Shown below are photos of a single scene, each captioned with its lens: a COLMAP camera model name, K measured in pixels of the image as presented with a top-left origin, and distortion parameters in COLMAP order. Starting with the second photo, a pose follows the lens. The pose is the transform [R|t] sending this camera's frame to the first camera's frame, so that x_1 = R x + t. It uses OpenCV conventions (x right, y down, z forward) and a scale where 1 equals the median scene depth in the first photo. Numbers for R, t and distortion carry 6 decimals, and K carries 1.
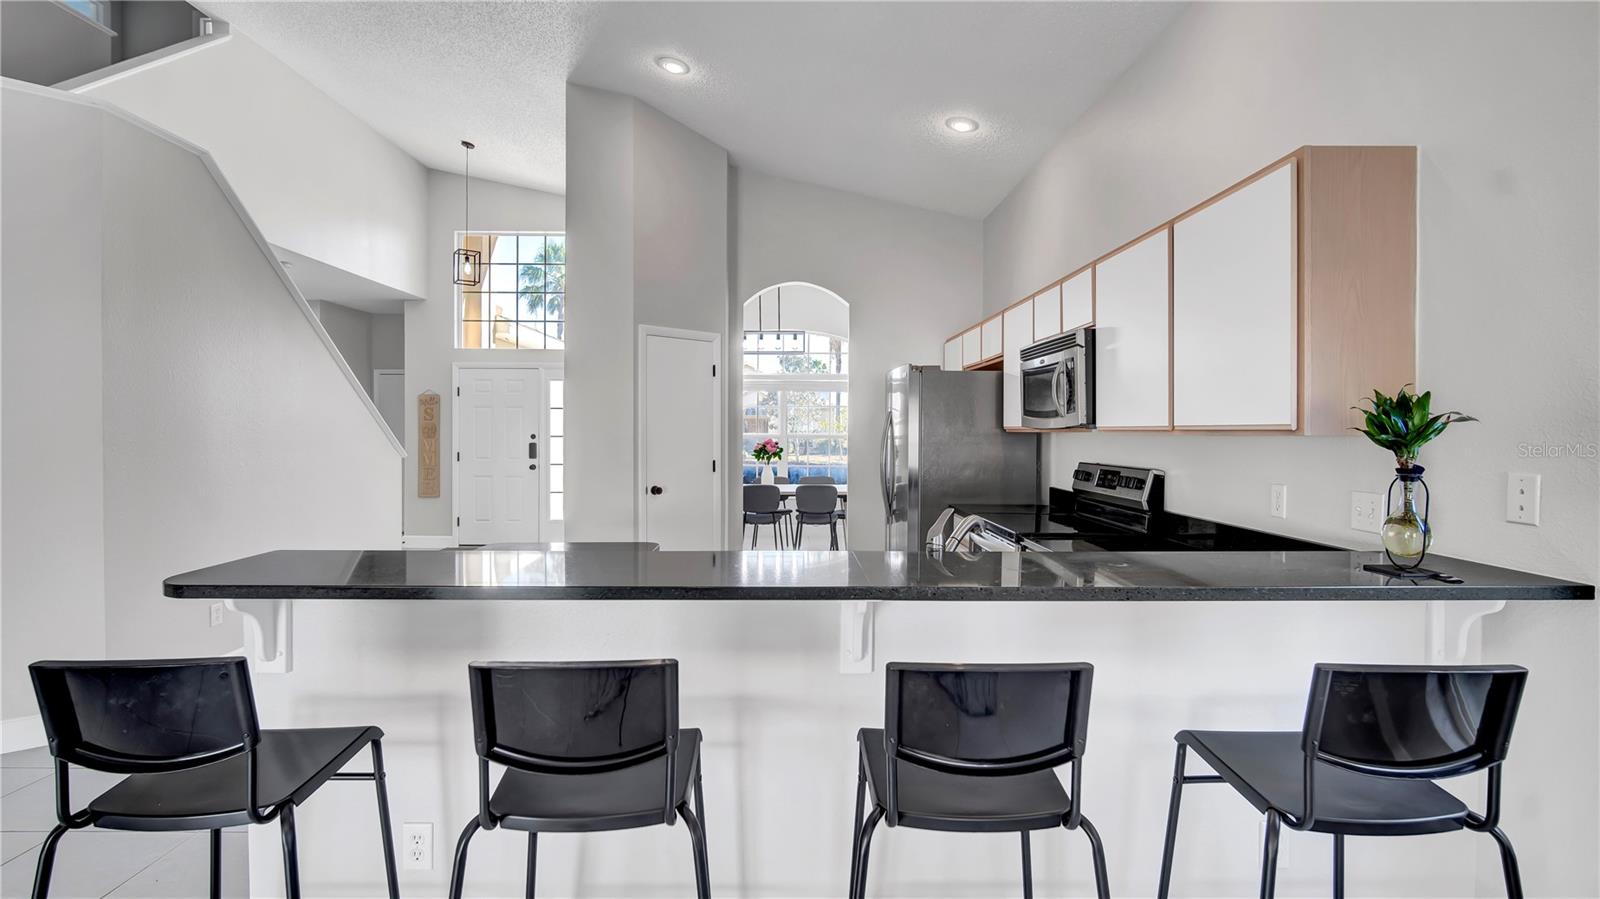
lens RADIAL K [[718.3, 0, 798.3], [0, 718.3, 440.7], [0, 0, 1]] dist [-0.005229, 0.001241]
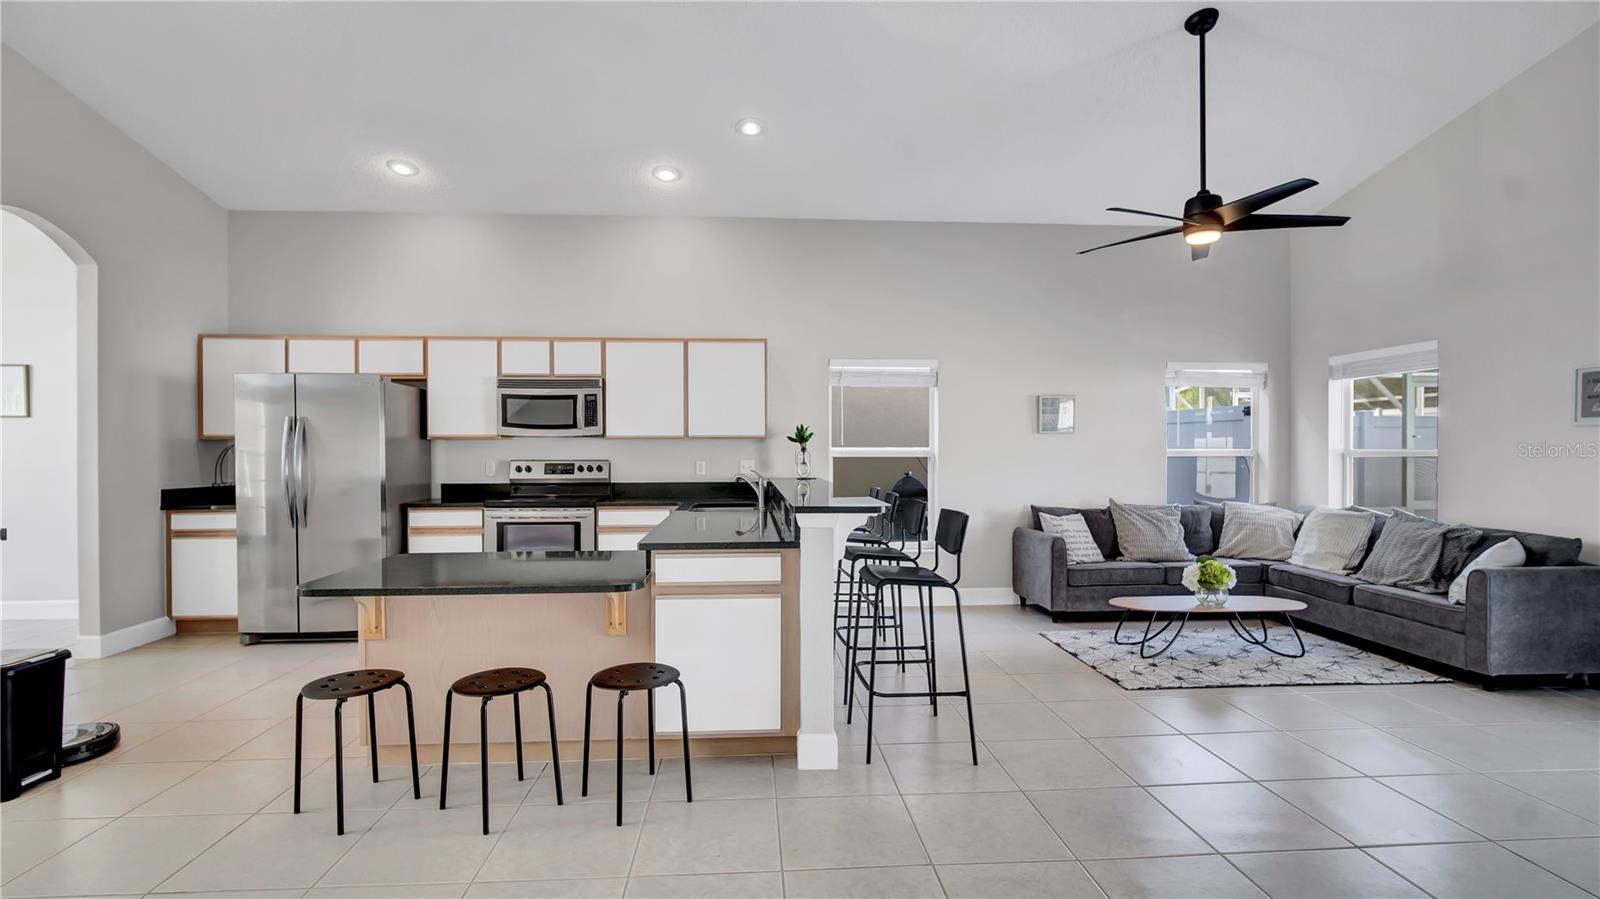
lens RADIAL K [[718.3, 0, 794.3], [0, 718.3, 450.8], [0, 0, 1]] dist [-0.005229, 0.001241]
pose [[-0.054829, -0.005381, 0.998481, -1.267732], [0.015823, 0.999855, 0.006257, 0.013296], [-0.998370, 0.016142, -0.054736, 0.607784]]
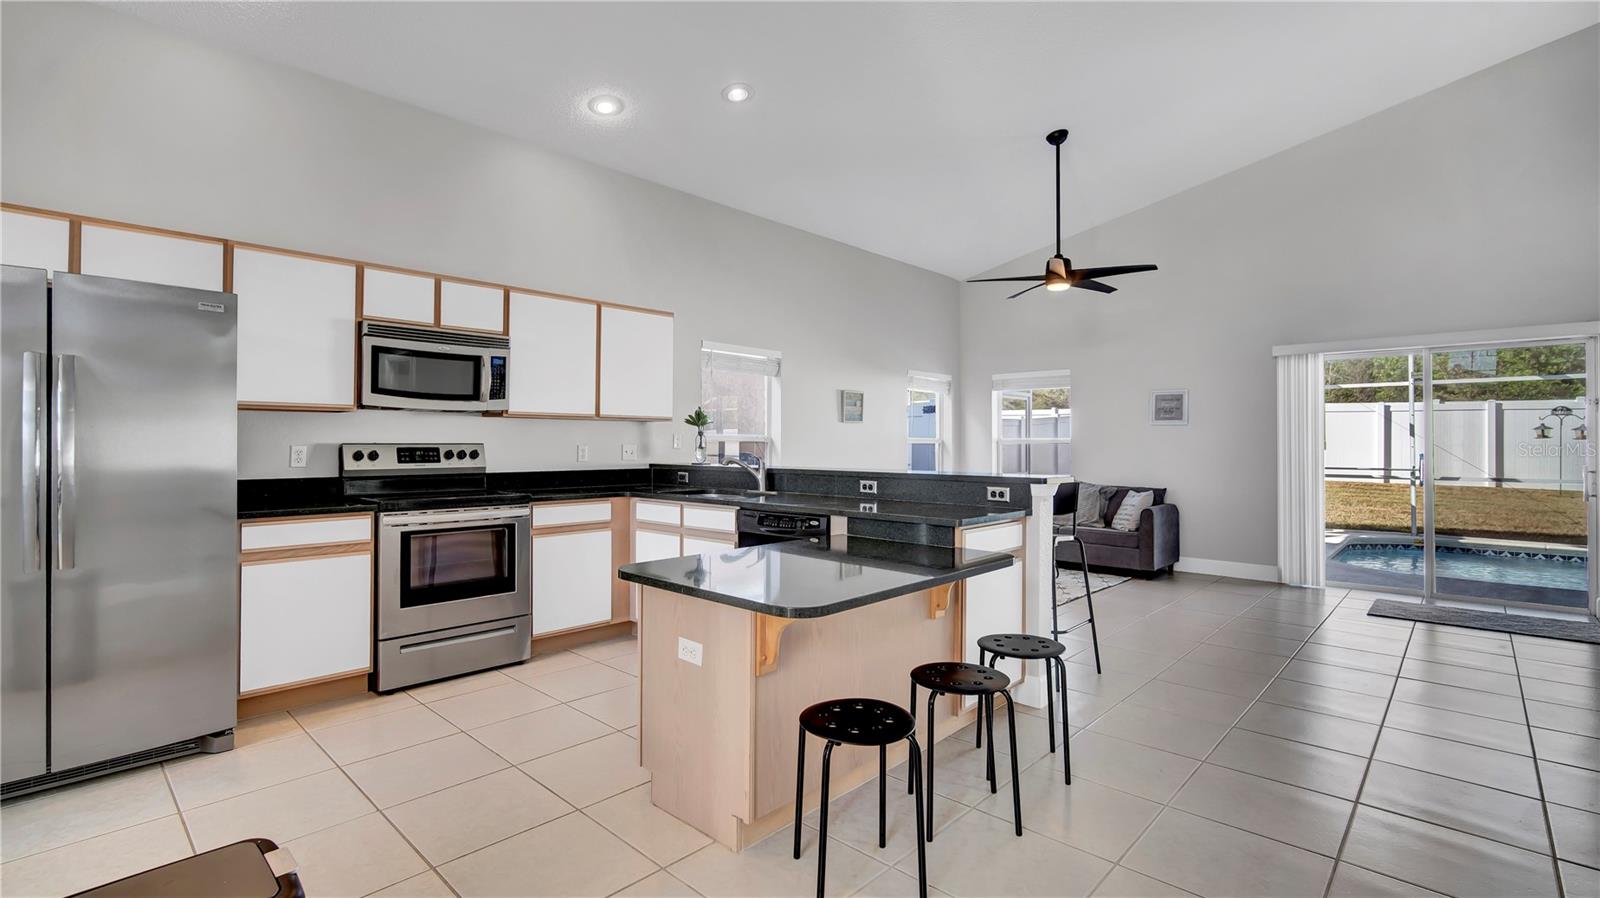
lens RADIAL K [[718.3, 0, 791.1], [0, 718.3, 448.2], [0, 0, 1]] dist [-0.005229, 0.001241]
pose [[-0.714905, -0.015337, 0.699054, -0.853312], [0.000850, 0.999740, 0.022803, 0.018240], [-0.699222, 0.016896, -0.714705, 1.504325]]
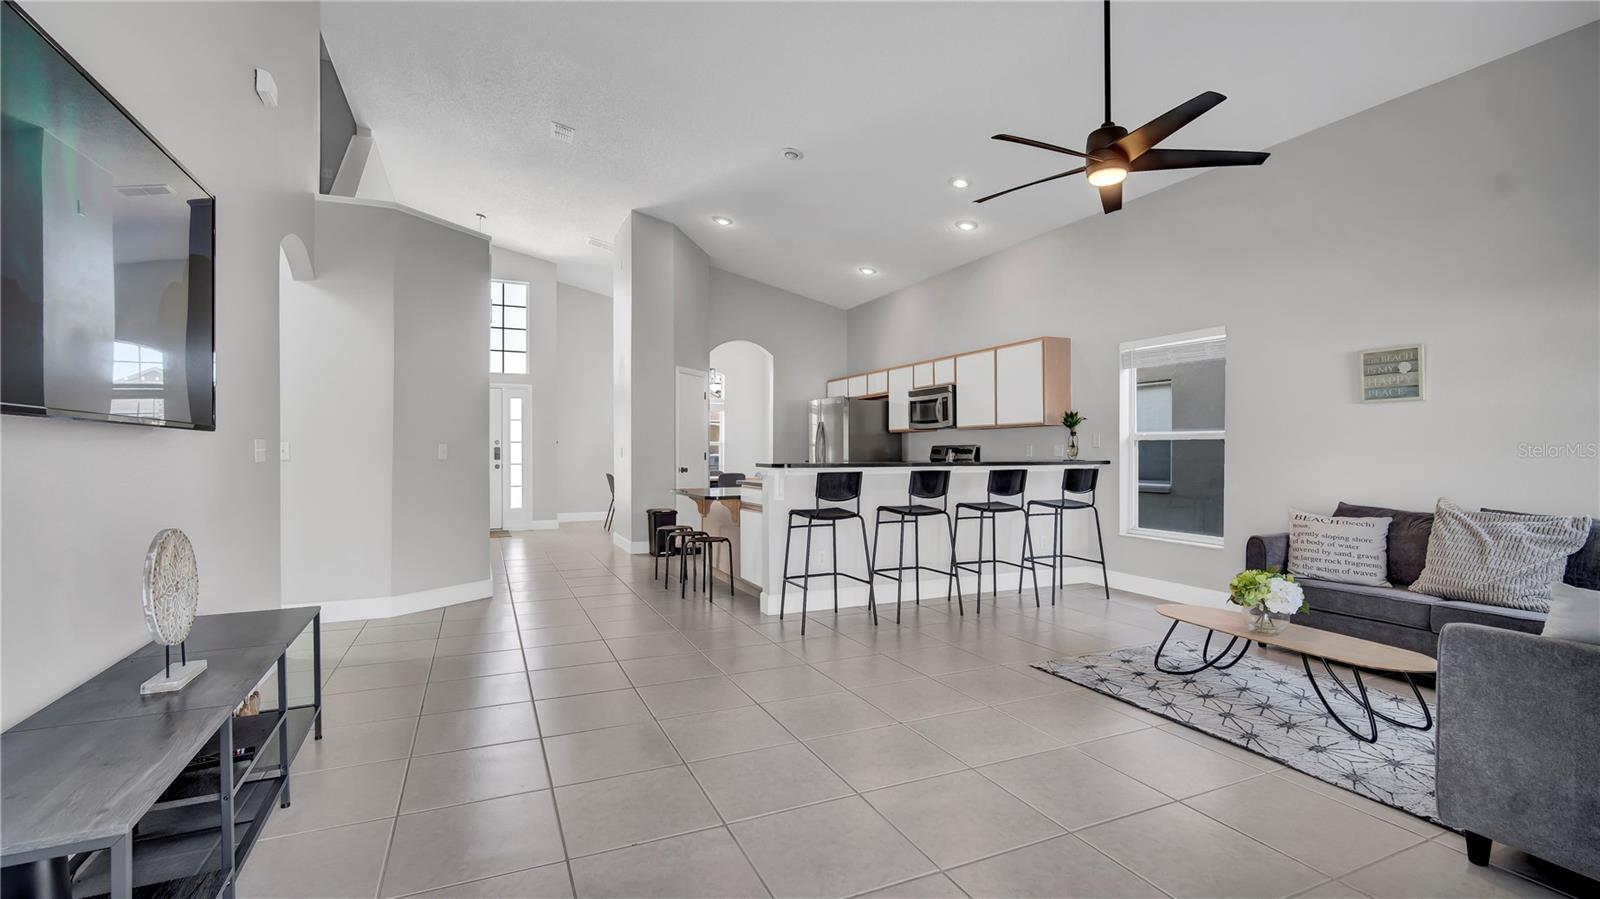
lens RADIAL K [[718.3, 0, 796.7], [0, 718.3, 451.9], [0, 0, 1]] dist [-0.005229, 0.001241]
pose [[0.920246, -0.006125, 0.391294, -0.935238], [0.011919, 0.999852, -0.012381, 0.082445], [-0.391160, 0.016057, 0.920183, -0.905047]]
